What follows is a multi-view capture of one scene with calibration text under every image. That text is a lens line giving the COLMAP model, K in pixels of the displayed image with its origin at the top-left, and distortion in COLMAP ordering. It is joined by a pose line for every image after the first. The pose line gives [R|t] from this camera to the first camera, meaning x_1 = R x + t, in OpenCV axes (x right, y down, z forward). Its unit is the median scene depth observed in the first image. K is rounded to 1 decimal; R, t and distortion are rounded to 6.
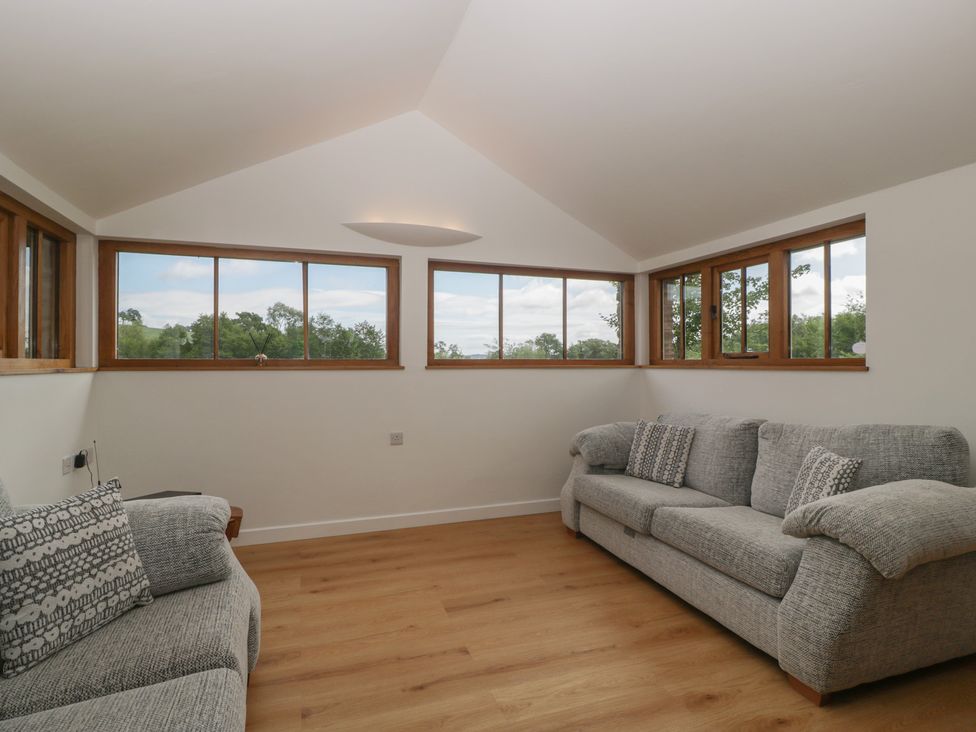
lens RADIAL K [[508.0, 0, 484.3], [0, 508.0, 358.8], [0, 0, 1]] dist [-0.004448, -0.009113]
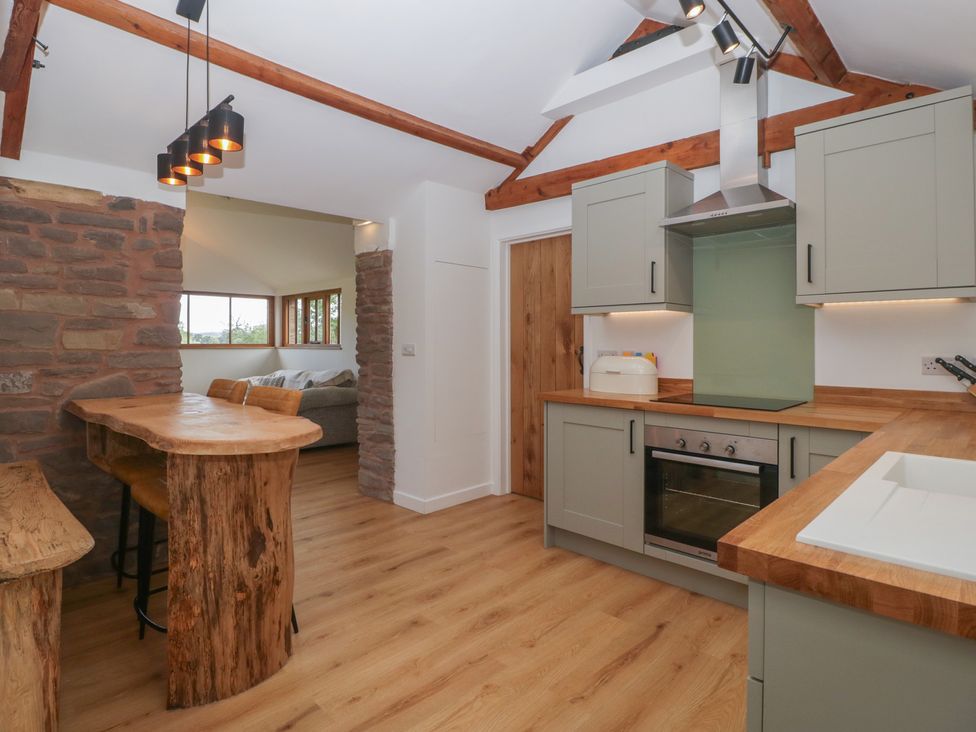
lens RADIAL K [[534.2, 0, 460.5], [0, 534.2, 344.9], [0, 0, 1]] dist [-0.001875, -0.012609]
pose [[0.912145, -0.002529, 0.409861, 0.174819], [-0.002889, 0.999916, 0.012599, -0.028438], [-0.409858, -0.012676, 0.912061, -1.396009]]
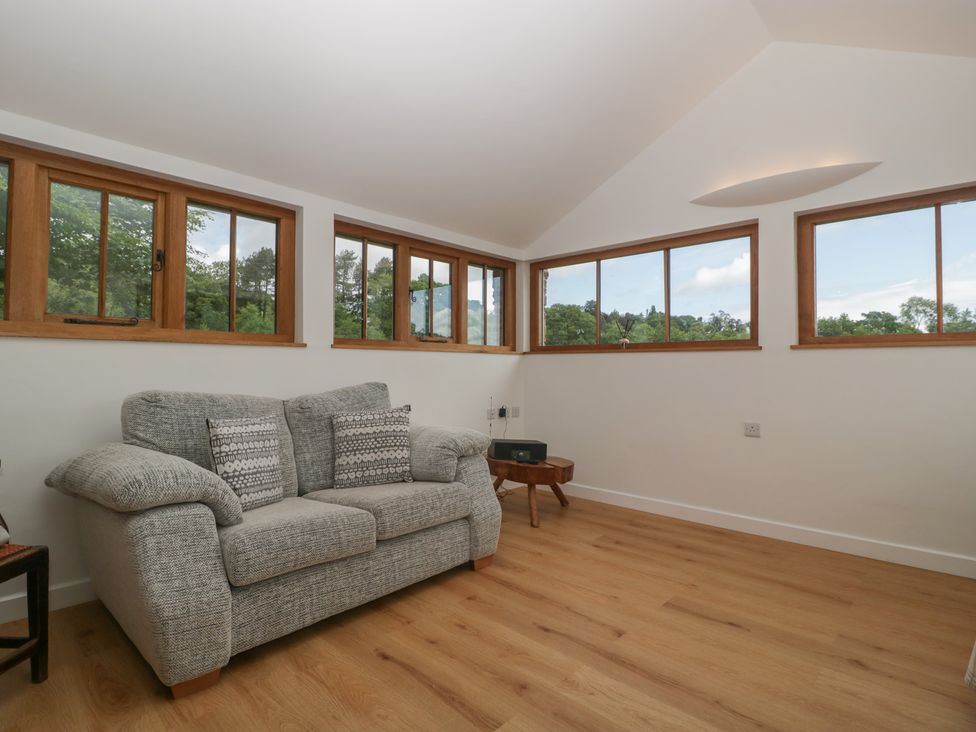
lens RADIAL K [[508.0, 0, 490.4], [0, 508.0, 359.1], [0, 0, 1]] dist [-0.004448, -0.009113]
pose [[0.457193, -0.013328, -0.889267, 0.471375], [0.002633, 0.999904, -0.013632, 0.056286], [0.889363, 0.003891, 0.457184, 0.244782]]
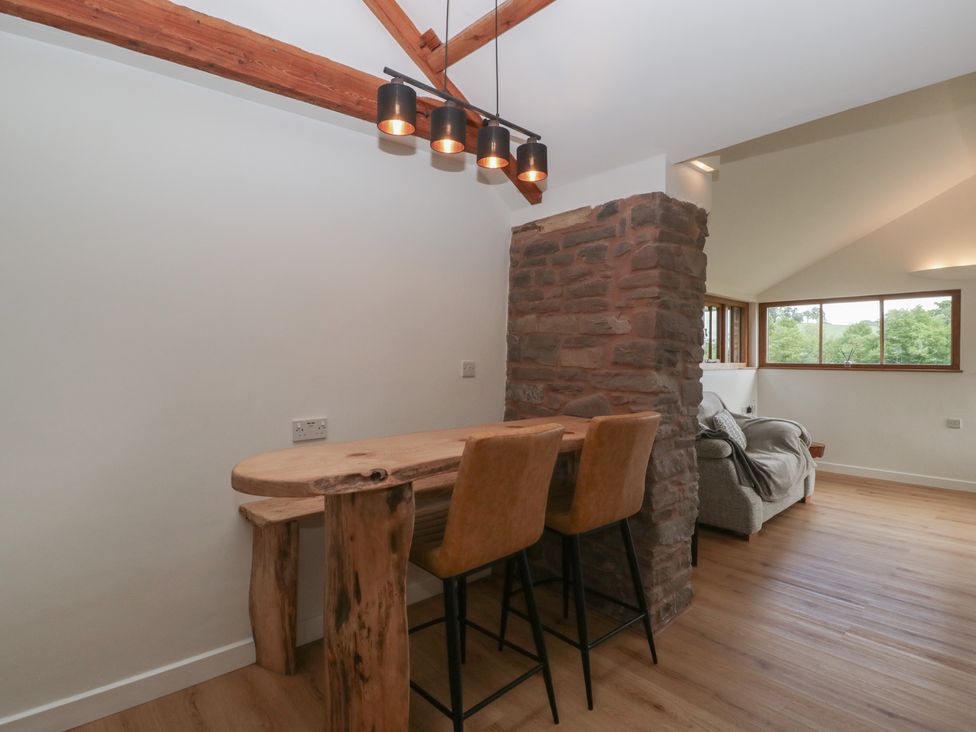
lens RADIAL K [[508.0, 0, 483.6], [0, 508.0, 358.6], [0, 0, 1]] dist [-0.004448, -0.009113]
pose [[0.372832, 0.003401, -0.927893, 0.712905], [0.000248, 0.999993, 0.003765, -0.025687], [0.927899, -0.001634, 0.372828, -0.784039]]
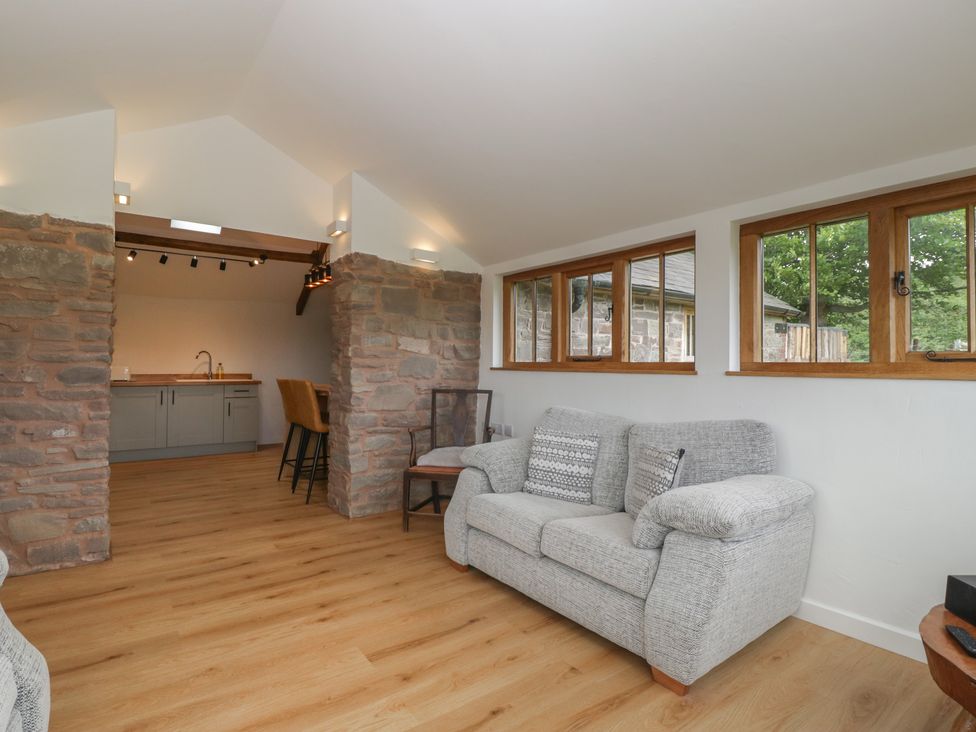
lens RADIAL K [[508.0, 0, 477.7], [0, 508.0, 363.6], [0, 0, 1]] dist [-0.004448, -0.009113]
pose [[-0.962901, -0.008631, -0.269717, 0.098722], [-0.006604, 0.999943, -0.008425, 0.008882], [0.269774, -0.006331, -0.962903, 1.141896]]
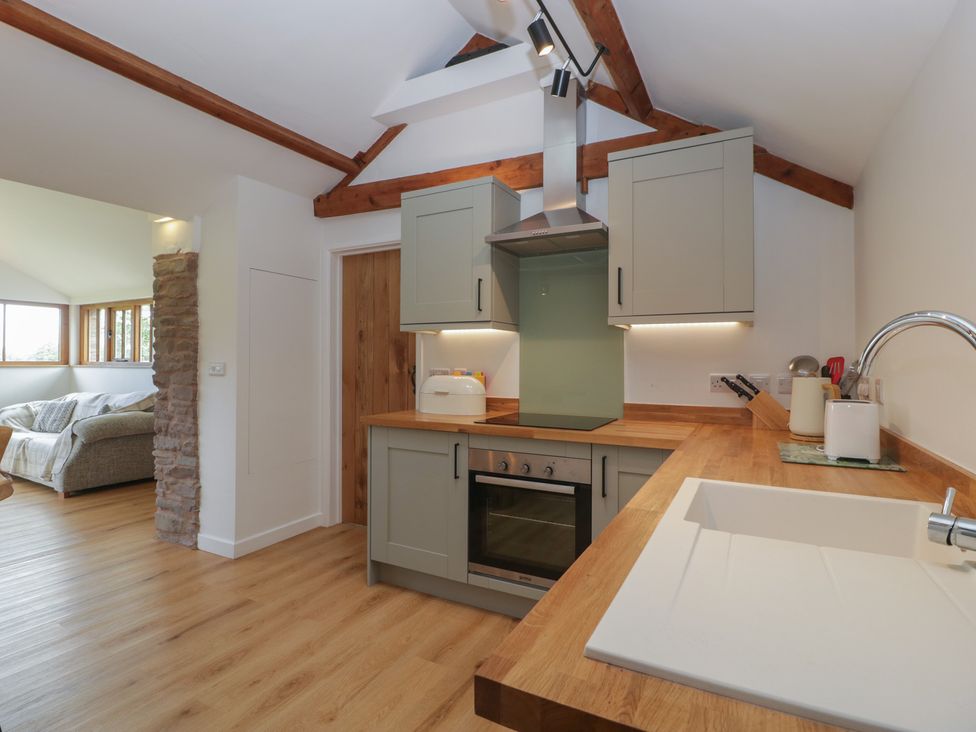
lens RADIAL K [[508.0, 0, 485.5], [0, 508.0, 363.7], [0, 0, 1]] dist [-0.004448, -0.009113]
pose [[0.741822, -0.001976, 0.670594, 0.298903], [-0.008739, 0.999882, 0.012613, -0.029767], [-0.670540, -0.015217, 0.741718, -1.326274]]
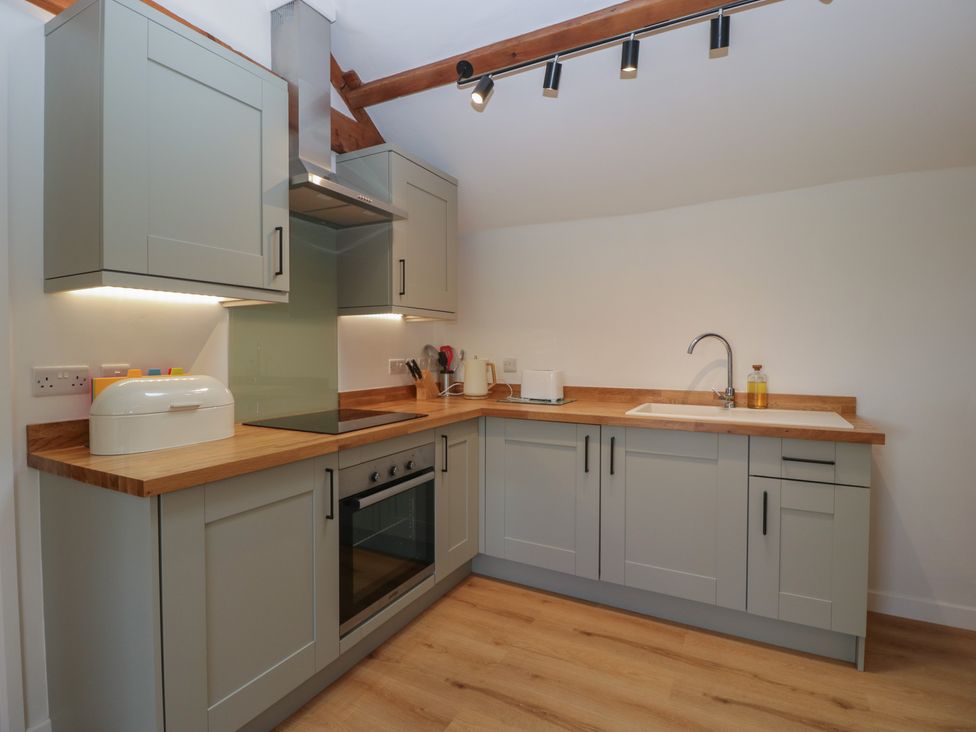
lens RADIAL K [[508.0, 0, 475.4], [0, 508.0, 361.0], [0, 0, 1]] dist [-0.004448, -0.009113]
pose [[-0.667644, -0.019195, 0.744234, 0.283620], [-0.007882, 0.999794, 0.018716, -0.023142], [-0.744439, 0.006630, -0.667657, -0.431944]]
